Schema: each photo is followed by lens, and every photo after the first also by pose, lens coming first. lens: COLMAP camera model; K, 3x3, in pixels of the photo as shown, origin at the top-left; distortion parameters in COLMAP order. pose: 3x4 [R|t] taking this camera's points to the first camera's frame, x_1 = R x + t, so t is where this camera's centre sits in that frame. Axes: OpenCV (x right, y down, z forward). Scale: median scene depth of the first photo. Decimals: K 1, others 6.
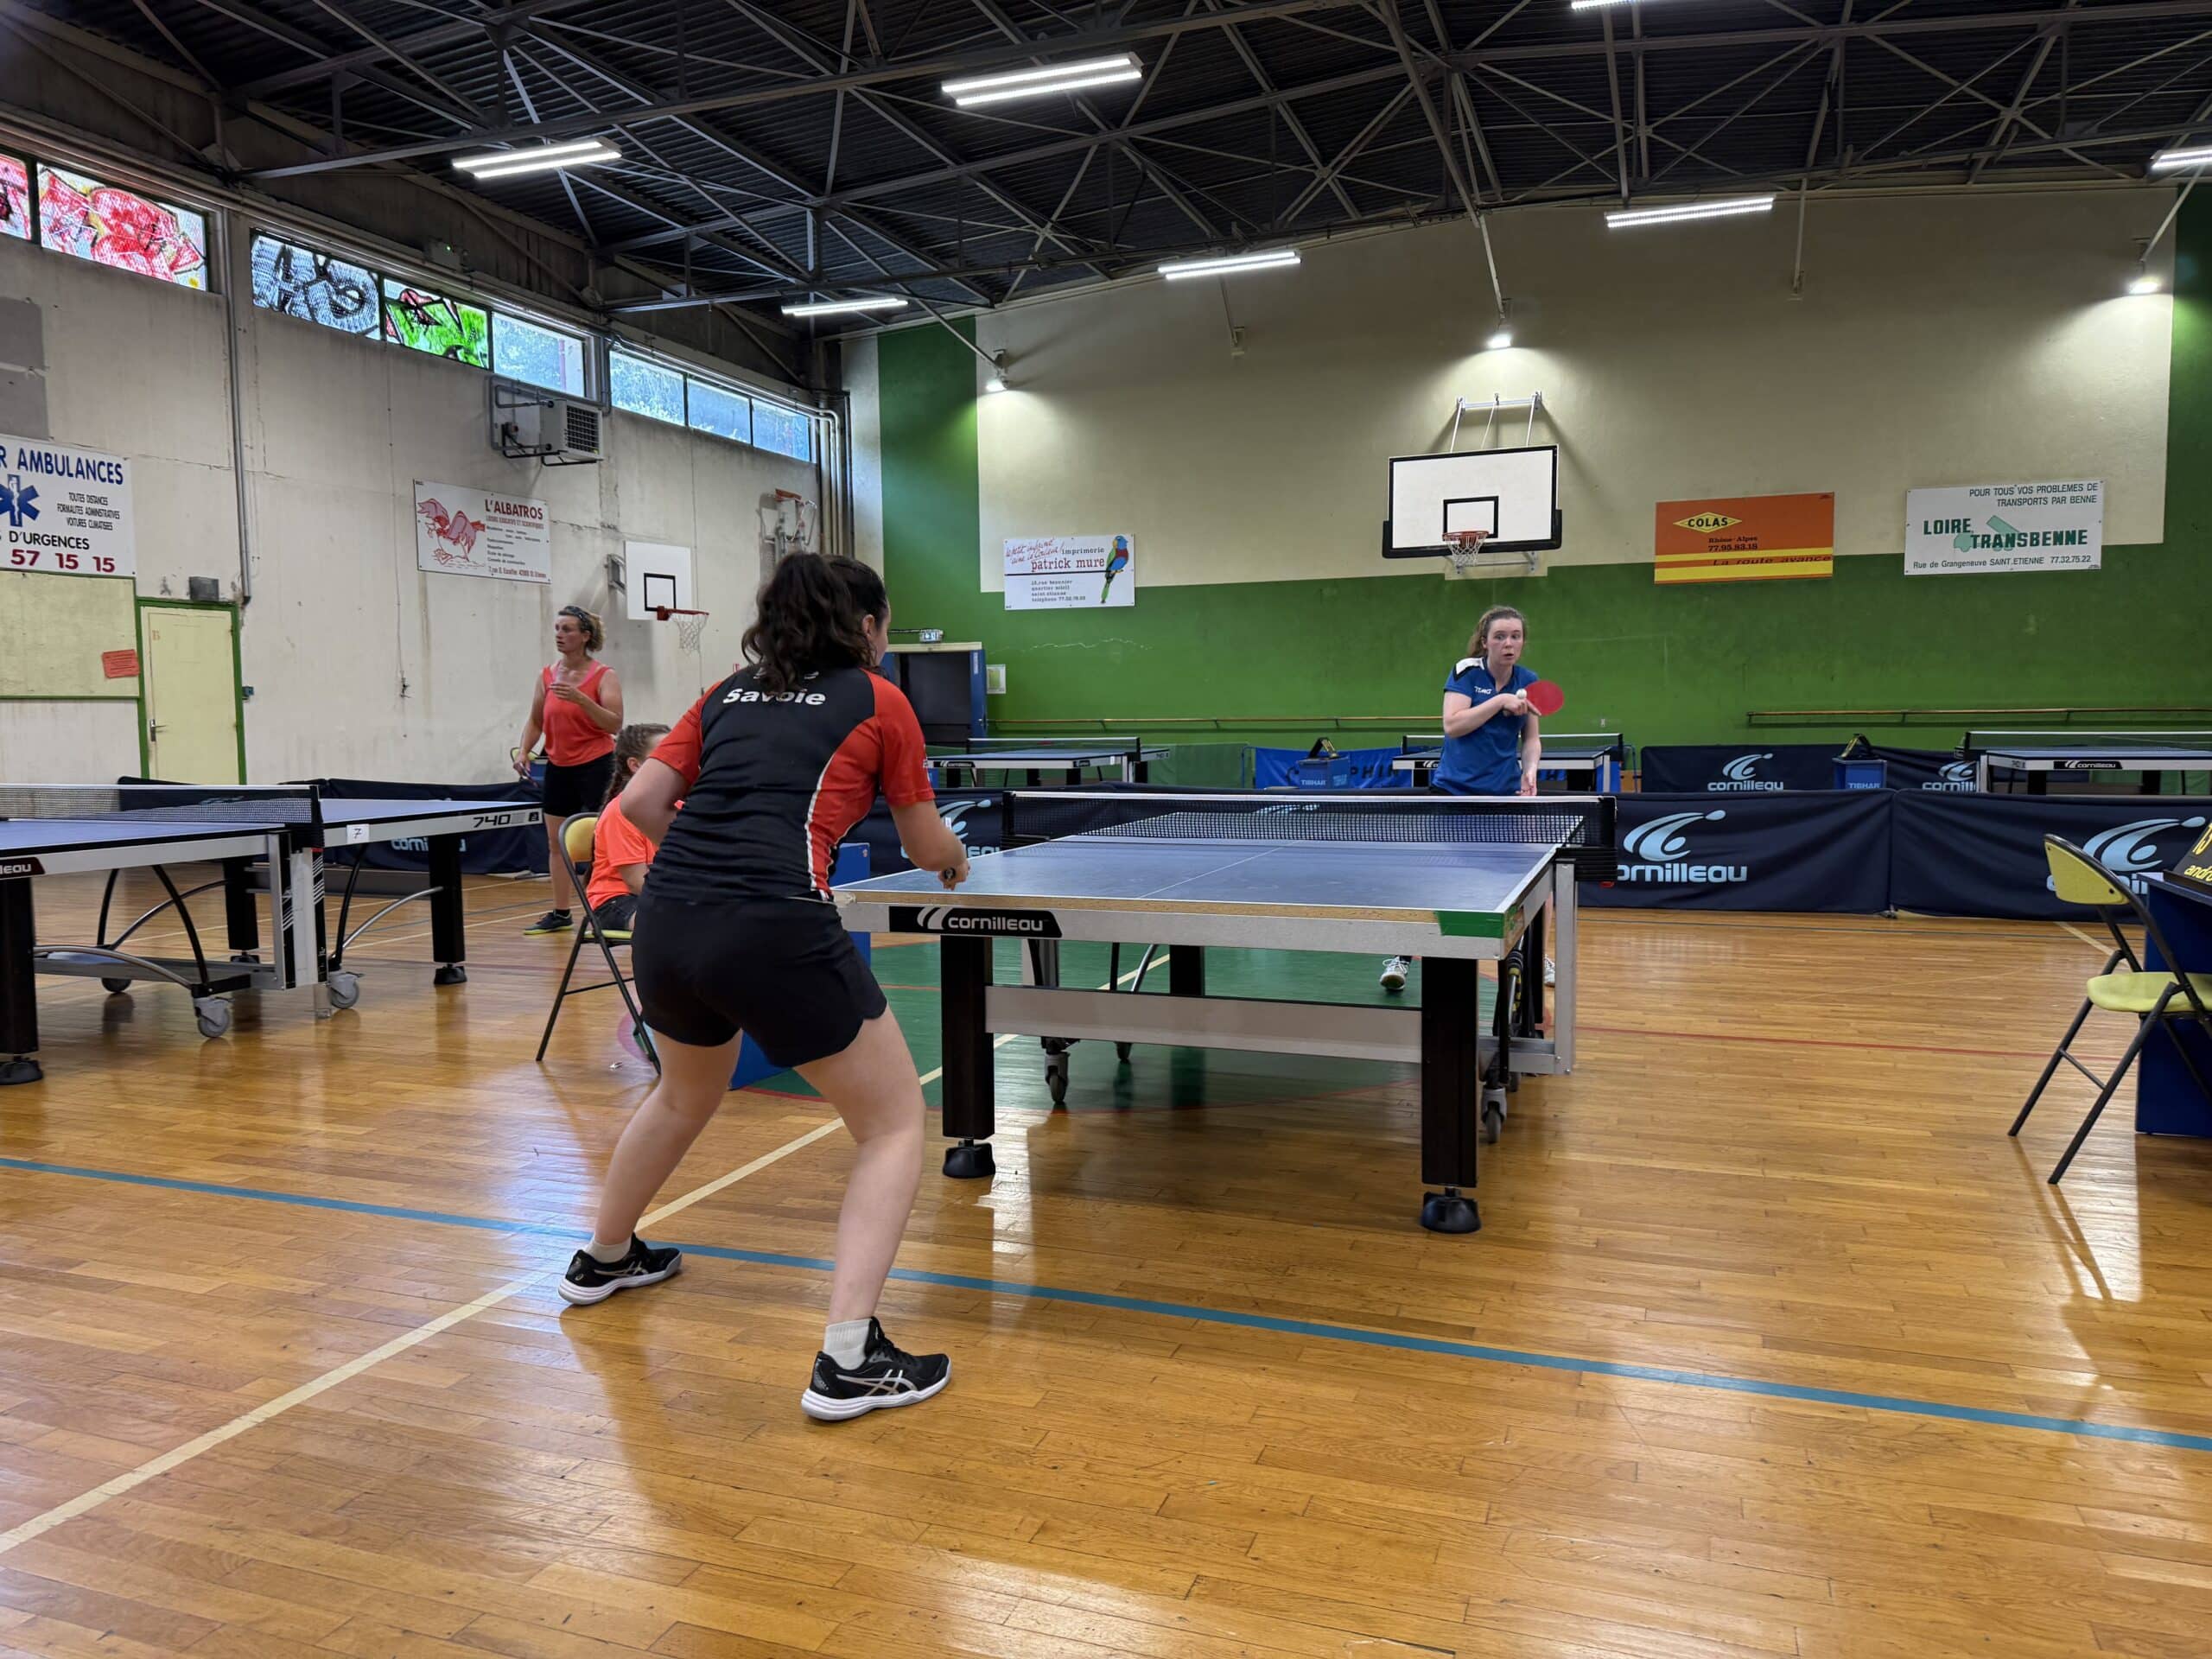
lens RADIAL K [[1516.4, 0, 1125.0], [0, 1516.4, 826.8], [0, 0, 1]] dist [0.051670, -0.056819]
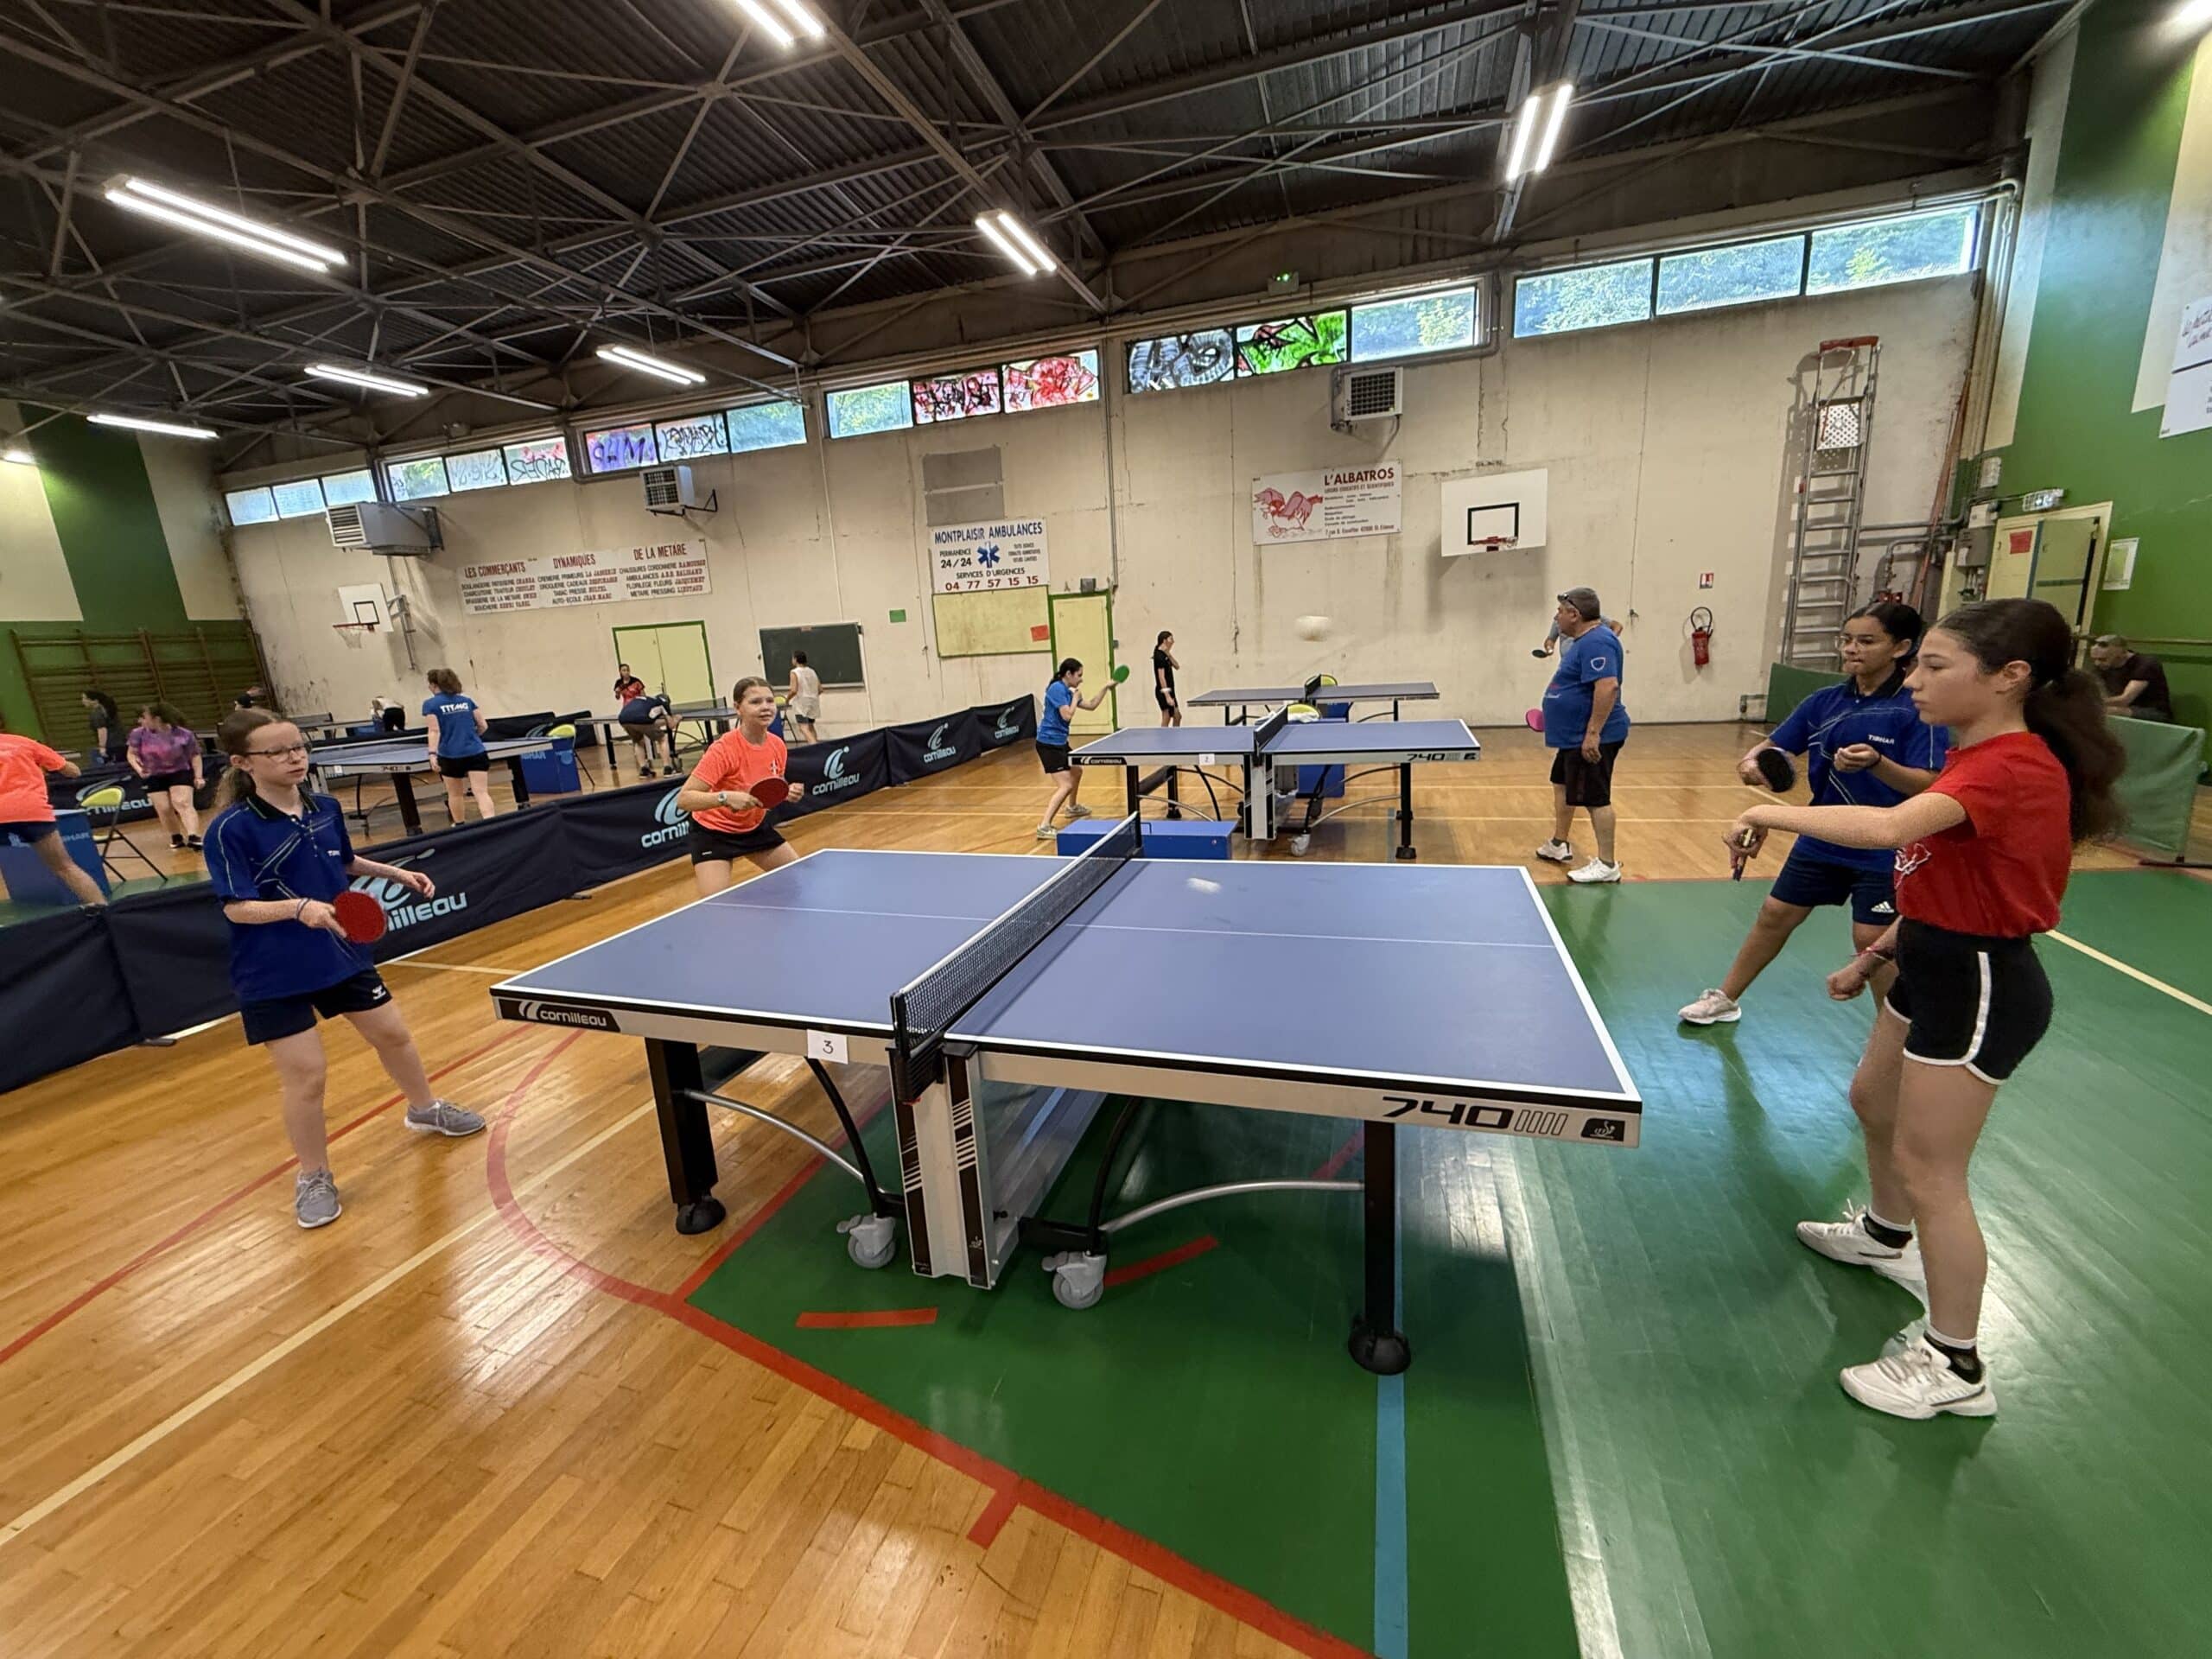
lens RADIAL K [[877.2, 0, 1105.1], [0, 877.2, 837.0], [0, 0, 1]] dist [-0.007227, 0.001350]
pose [[0.033283, 0.233166, -0.971867, 0.366613], [-0.020400, 0.972362, 0.232586, -0.091005], [0.999238, 0.012085, 0.037120, 0.826355]]
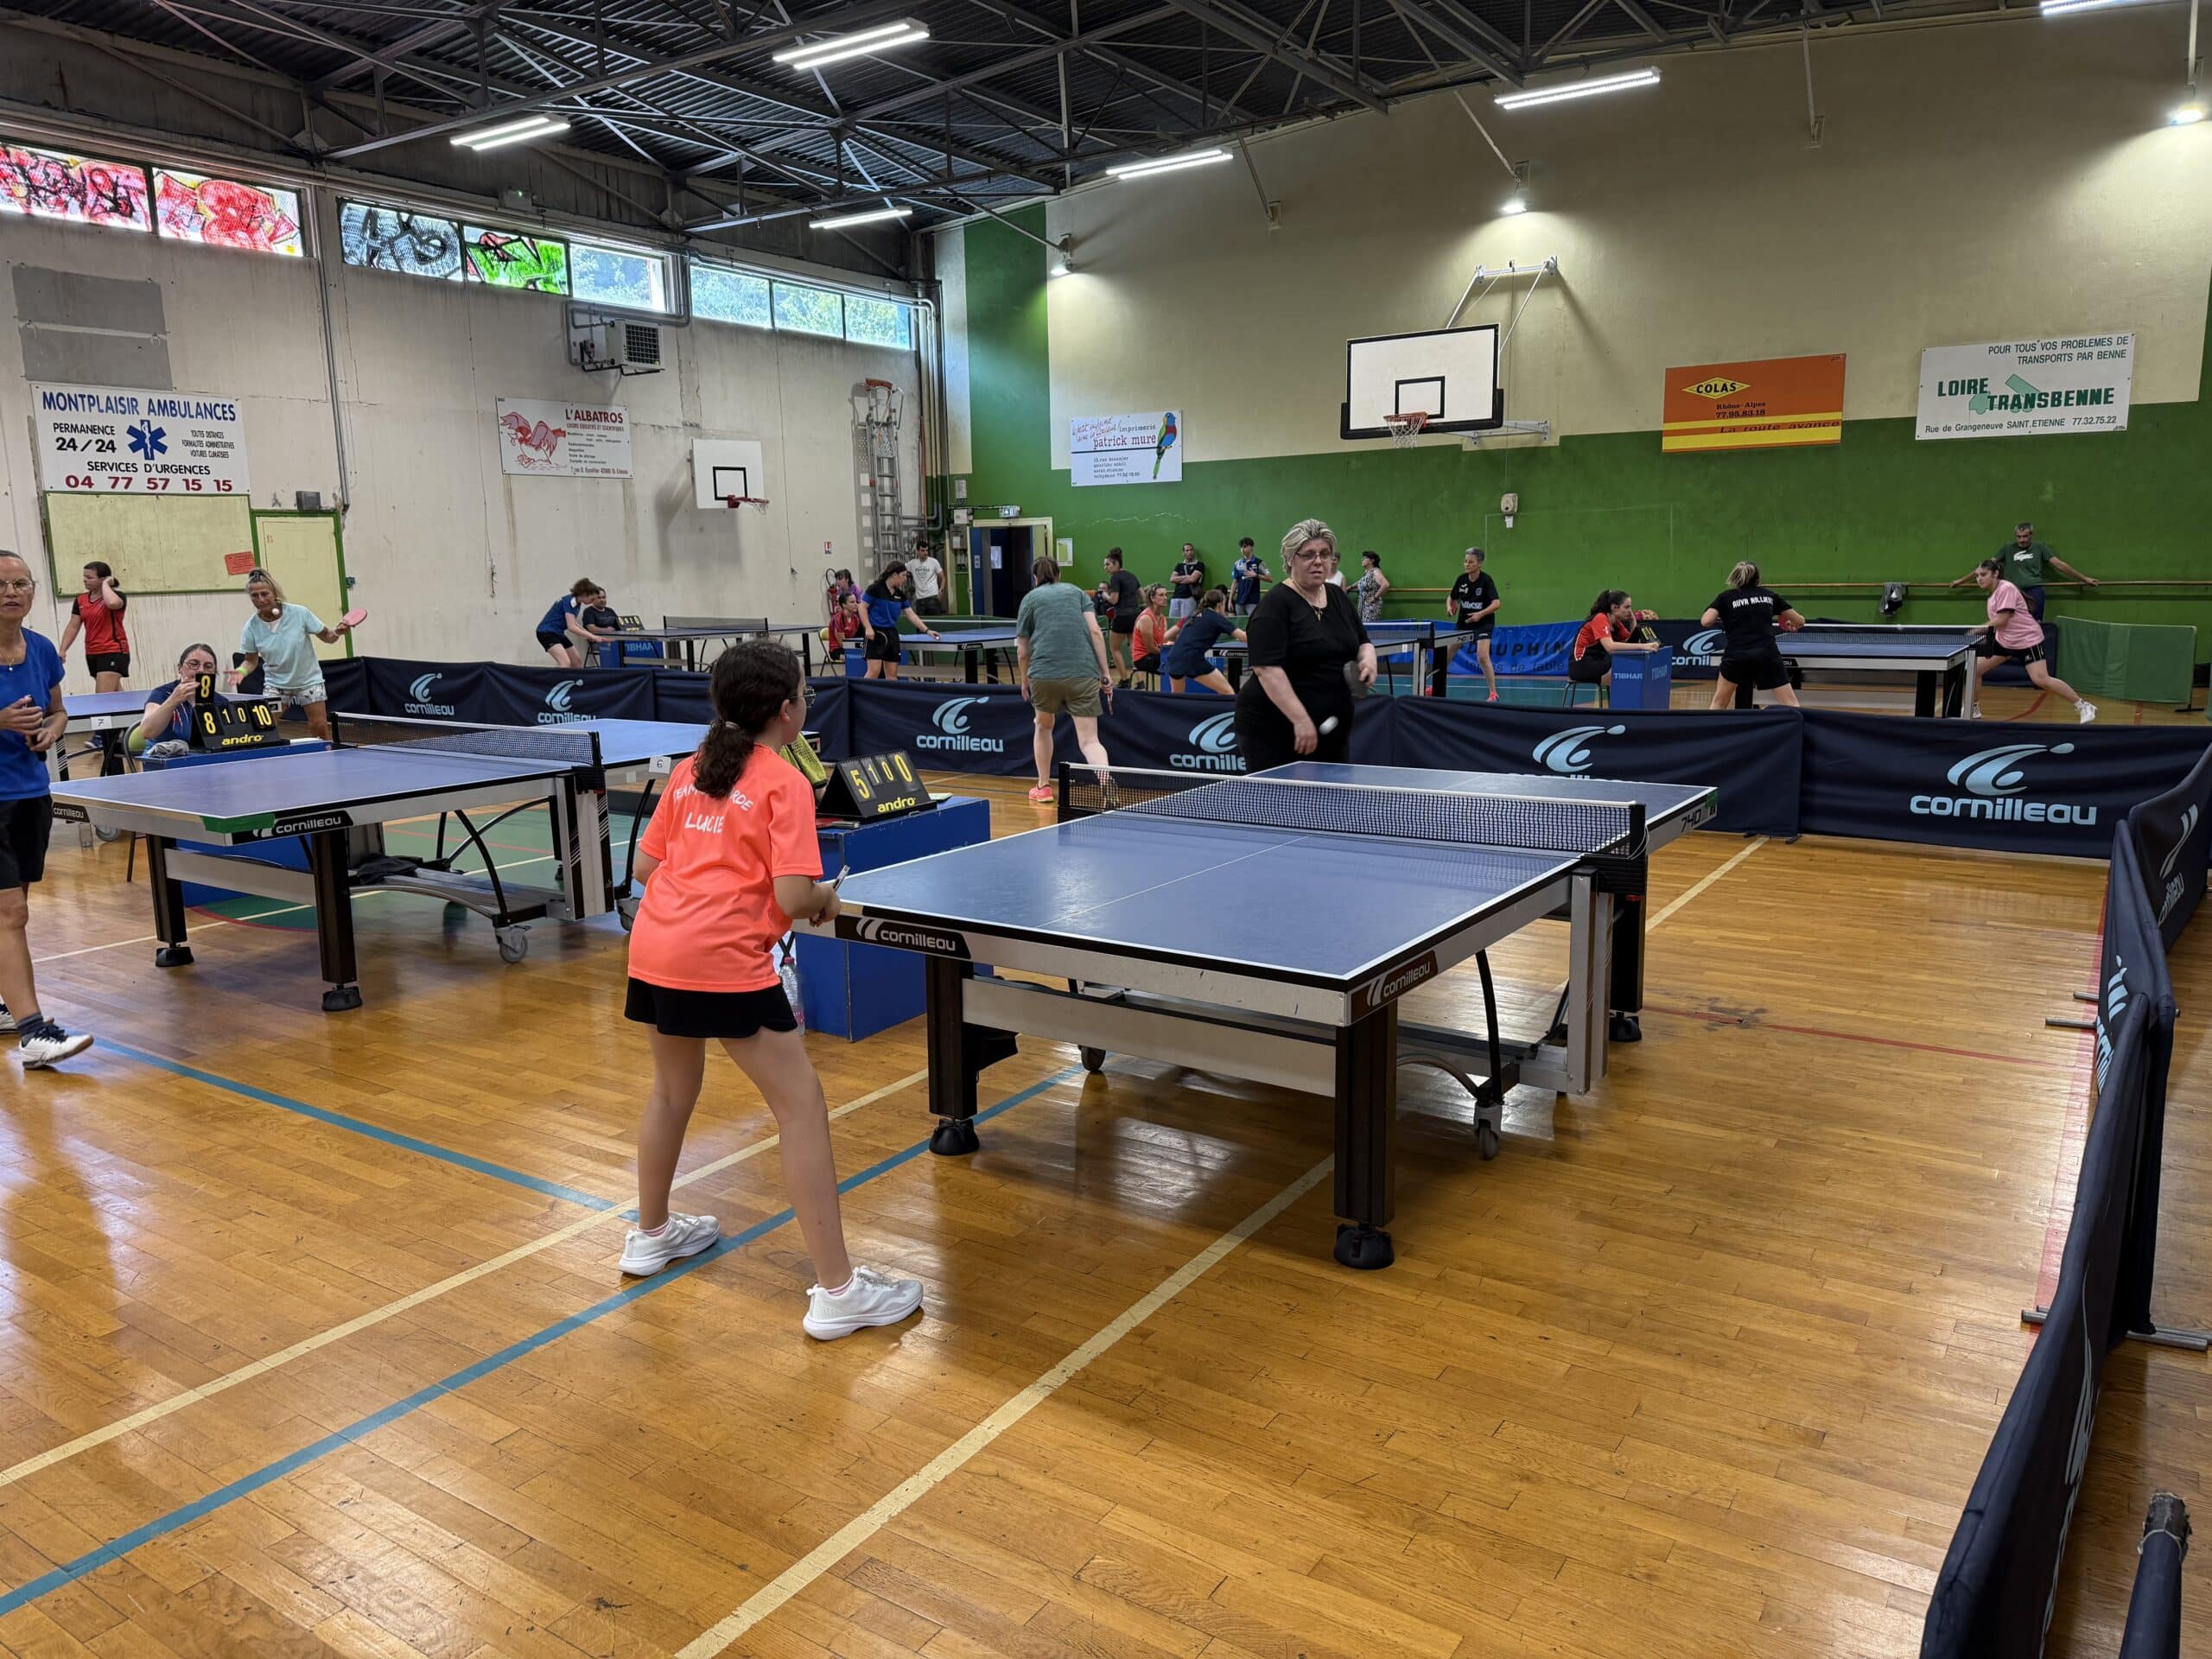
lens RADIAL K [[1516.4, 0, 1113.1], [0, 1516.4, 820.3], [0, 0, 1]] dist [0.051670, -0.056819]
pose [[0.971858, 0.033251, -0.233208, 0.289379], [-0.009999, 0.994918, 0.100190, -0.021853], [0.235355, -0.095039, 0.967252, -0.074565]]
